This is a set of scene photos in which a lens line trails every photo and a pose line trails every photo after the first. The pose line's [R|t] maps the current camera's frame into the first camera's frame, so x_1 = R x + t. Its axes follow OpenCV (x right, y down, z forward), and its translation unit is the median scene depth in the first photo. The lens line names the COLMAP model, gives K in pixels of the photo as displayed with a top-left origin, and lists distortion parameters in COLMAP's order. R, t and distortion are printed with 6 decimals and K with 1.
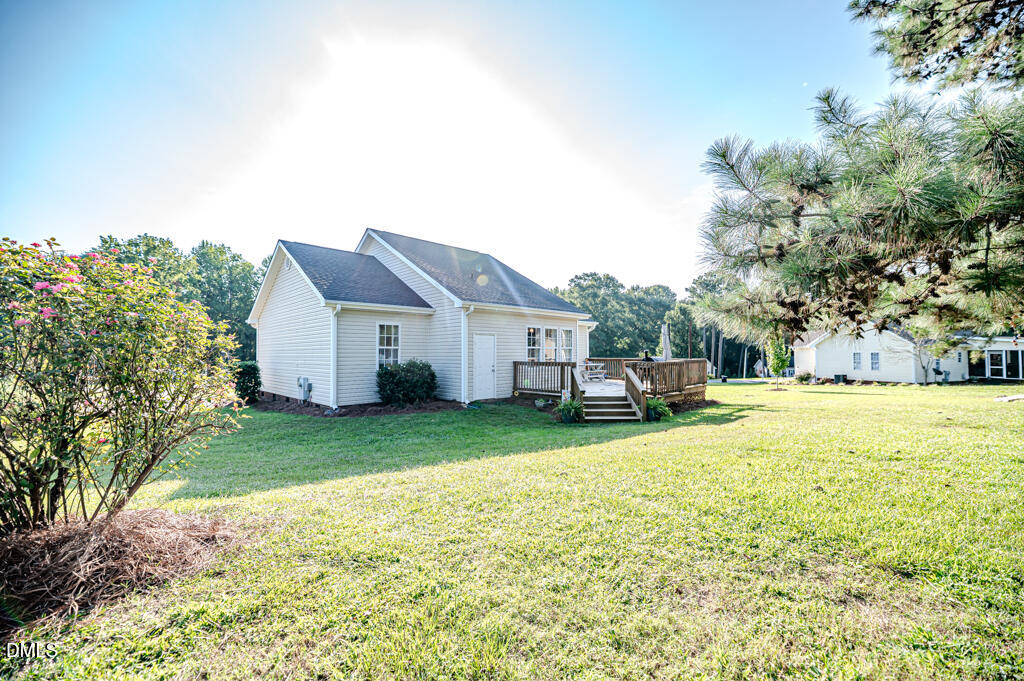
lens RADIAL K [[418.1, 0, 511.7], [0, 418.1, 342.3], [0, 0, 1]] dist [0.000873, -0.000445]
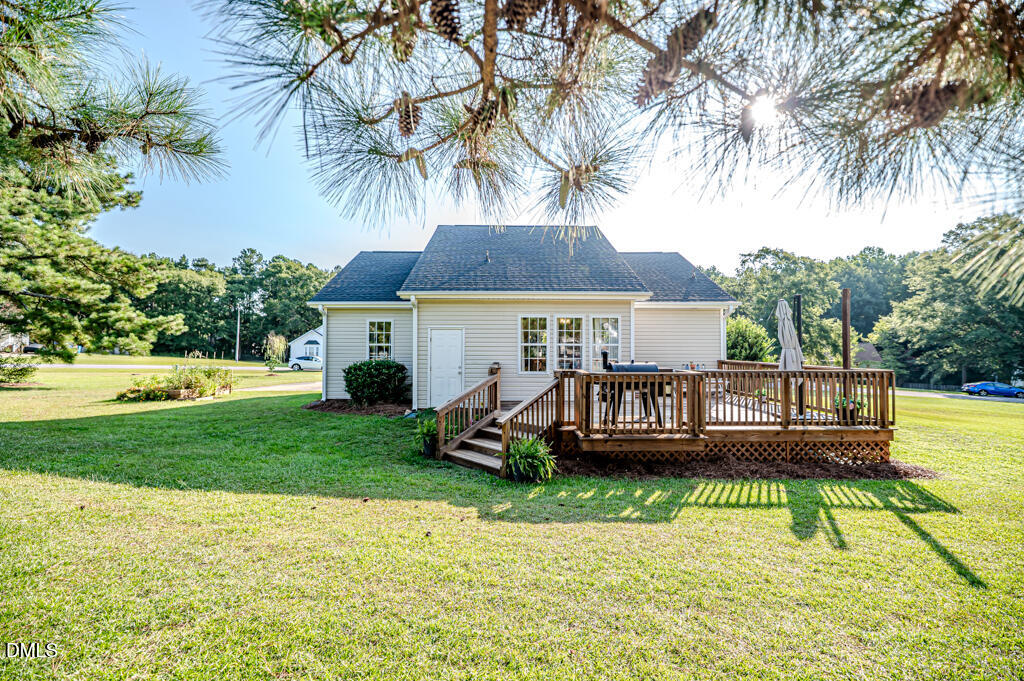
lens RADIAL K [[418.1, 0, 511.7], [0, 418.1, 342.3], [0, 0, 1]] dist [0.000873, -0.000445]
pose [[0.719104, -0.001433, -0.694901, 0.538649], [0.012582, 0.999861, 0.010958, 0.000207], [0.694788, -0.016623, 0.719022, 0.449474]]
